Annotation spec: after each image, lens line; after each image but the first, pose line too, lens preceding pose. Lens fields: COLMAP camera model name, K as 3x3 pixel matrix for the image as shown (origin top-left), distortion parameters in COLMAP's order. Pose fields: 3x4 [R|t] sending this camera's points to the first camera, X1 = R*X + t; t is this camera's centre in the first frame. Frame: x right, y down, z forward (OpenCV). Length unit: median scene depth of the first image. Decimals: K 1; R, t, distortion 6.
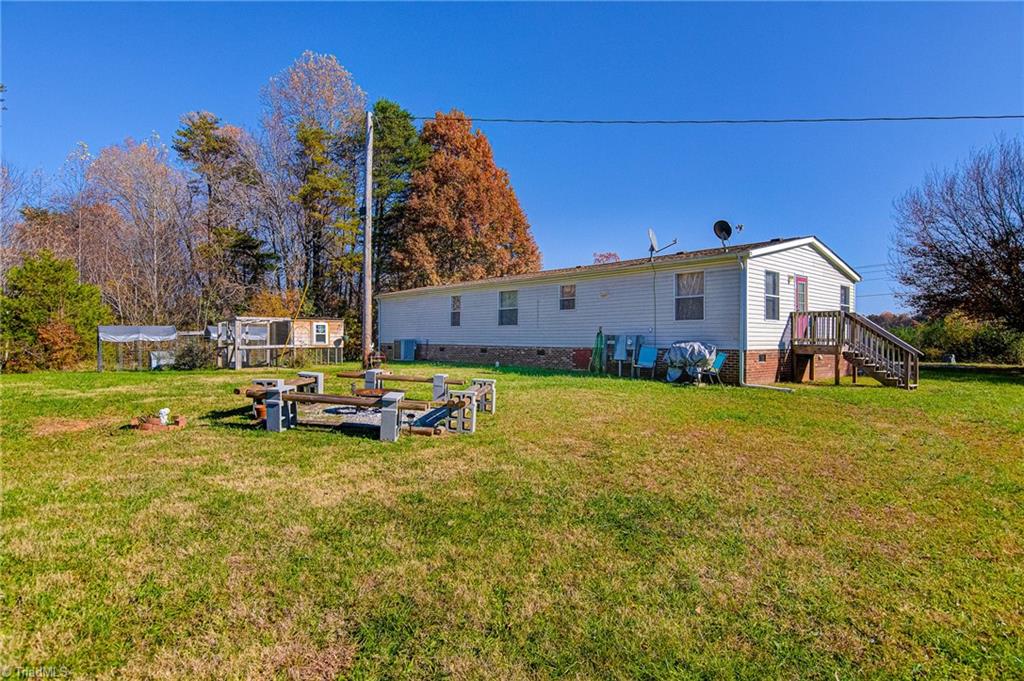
lens RADIAL K [[552.7, 0, 518.3], [0, 552.7, 343.1], [0, 0, 1]] dist [-0.000288, -0.011335]
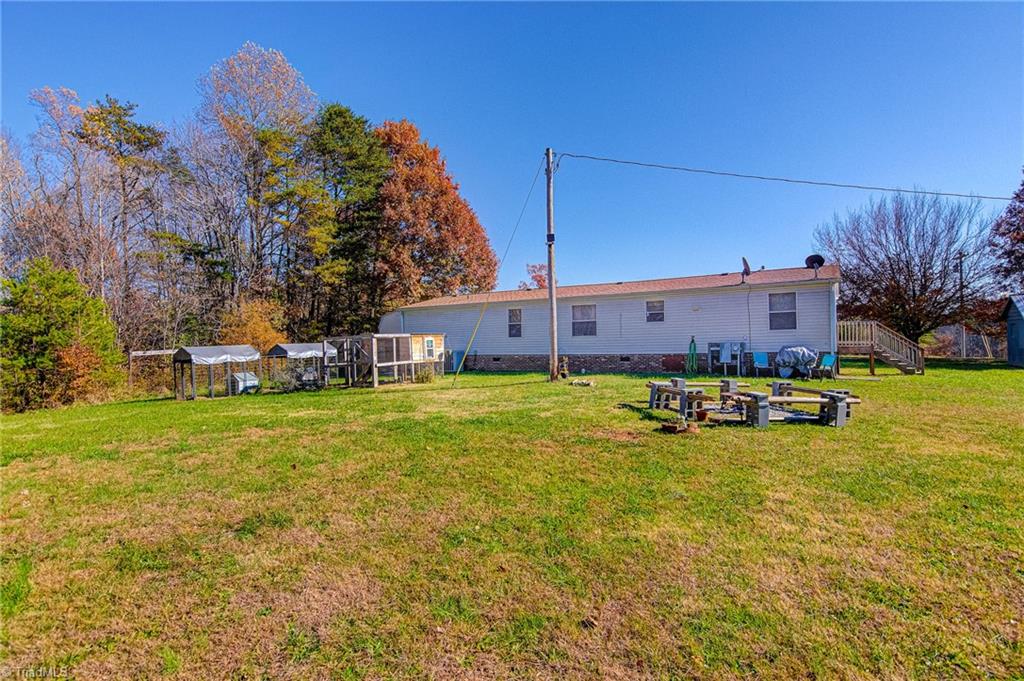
lens RADIAL K [[552.7, 0, 518.3], [0, 552.7, 343.1], [0, 0, 1]] dist [-0.000288, -0.011335]
pose [[0.950103, -0.027428, 0.310727, -0.519828], [0.029367, 0.999567, -0.001562, -0.020397], [-0.310550, 0.010609, 0.950498, -0.025943]]
